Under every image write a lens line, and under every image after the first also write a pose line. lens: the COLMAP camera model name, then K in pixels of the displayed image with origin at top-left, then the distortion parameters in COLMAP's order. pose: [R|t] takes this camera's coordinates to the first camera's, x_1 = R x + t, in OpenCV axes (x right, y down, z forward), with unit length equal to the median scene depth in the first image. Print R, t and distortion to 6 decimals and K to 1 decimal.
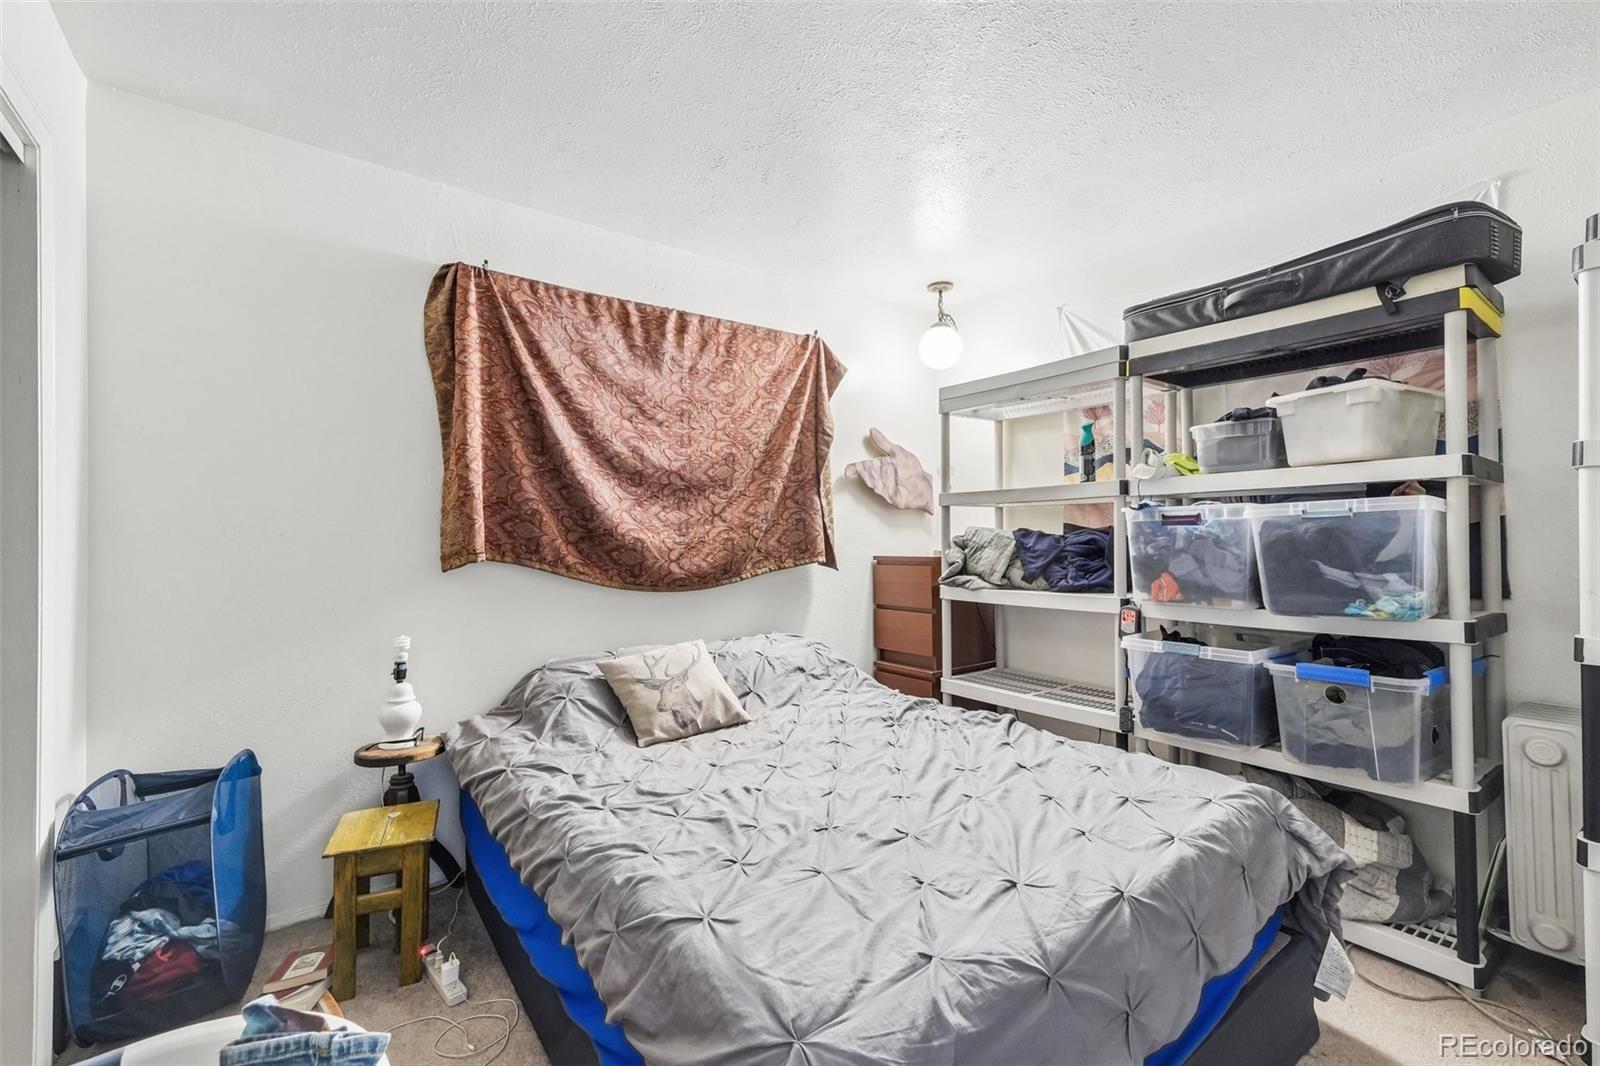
lens RADIAL K [[688.9, 0, 806.3], [0, 688.9, 527.4], [0, 0, 1]] dist [0.010411, 0.001017]
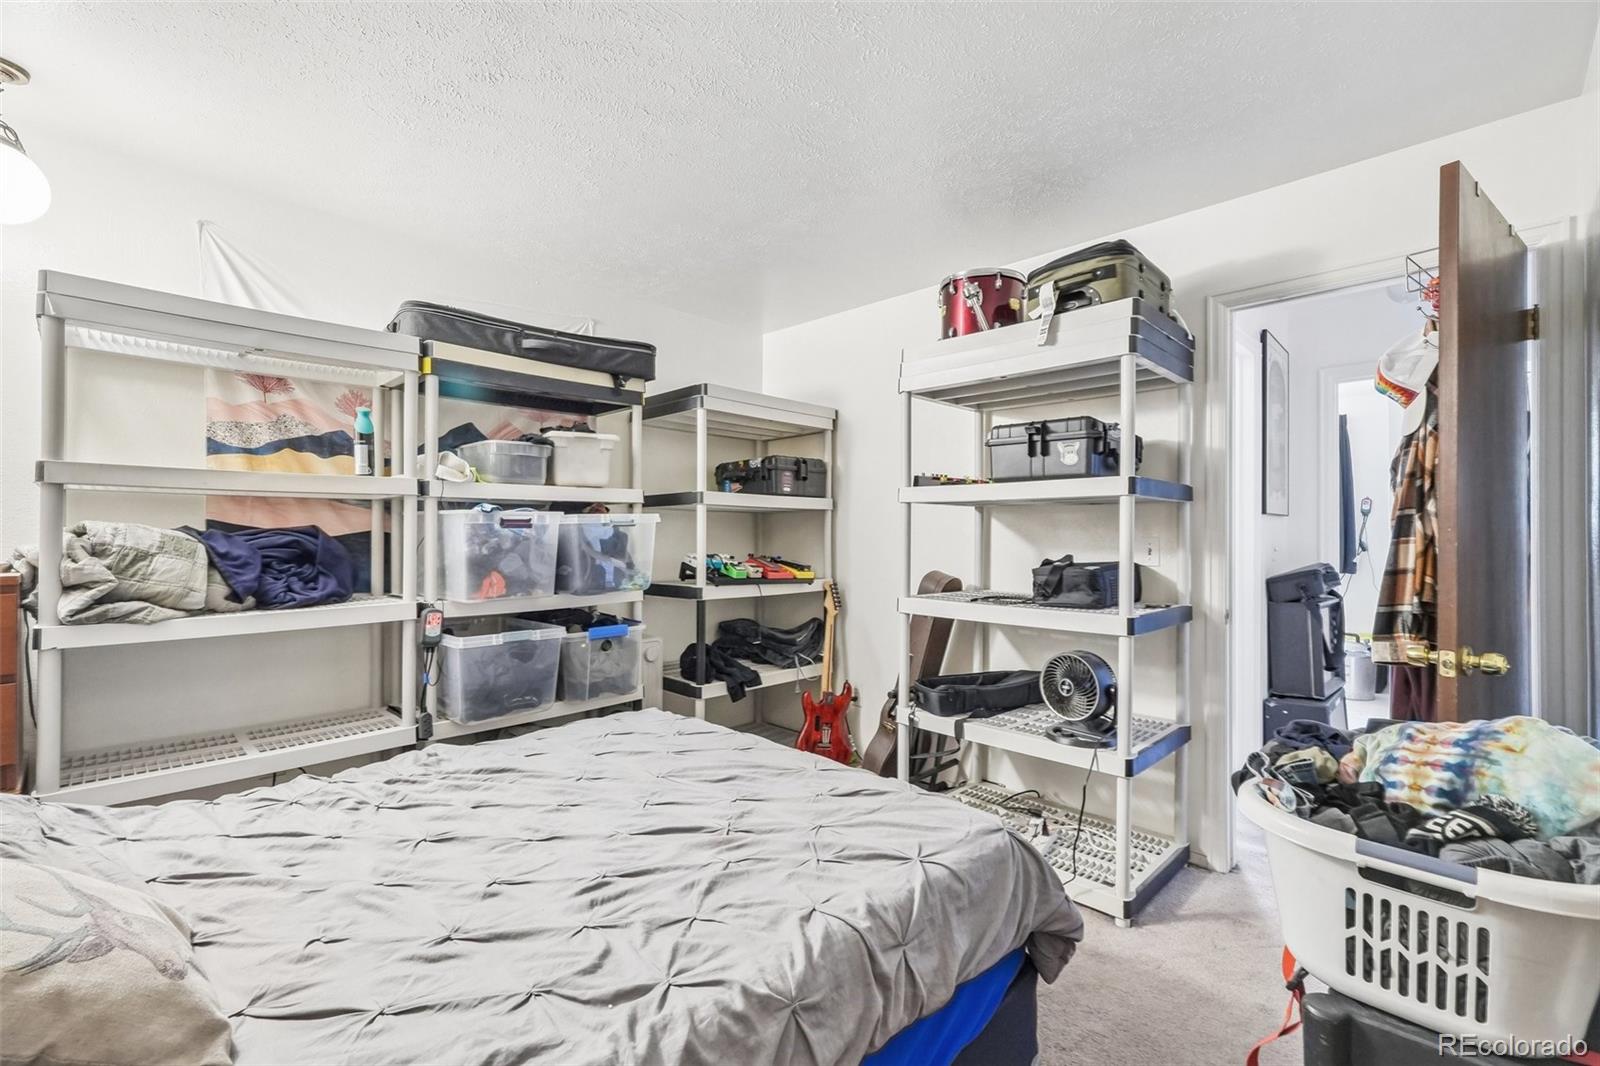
lens RADIAL K [[688.9, 0, 806.6], [0, 688.9, 537.2], [0, 0, 1]] dist [0.010411, 0.001017]
pose [[-0.151782, 0.003927, 0.988406, -0.636950], [-0.012003, 0.999911, -0.005816, 0.012515], [-0.988341, -0.012747, -0.151721, 0.685134]]
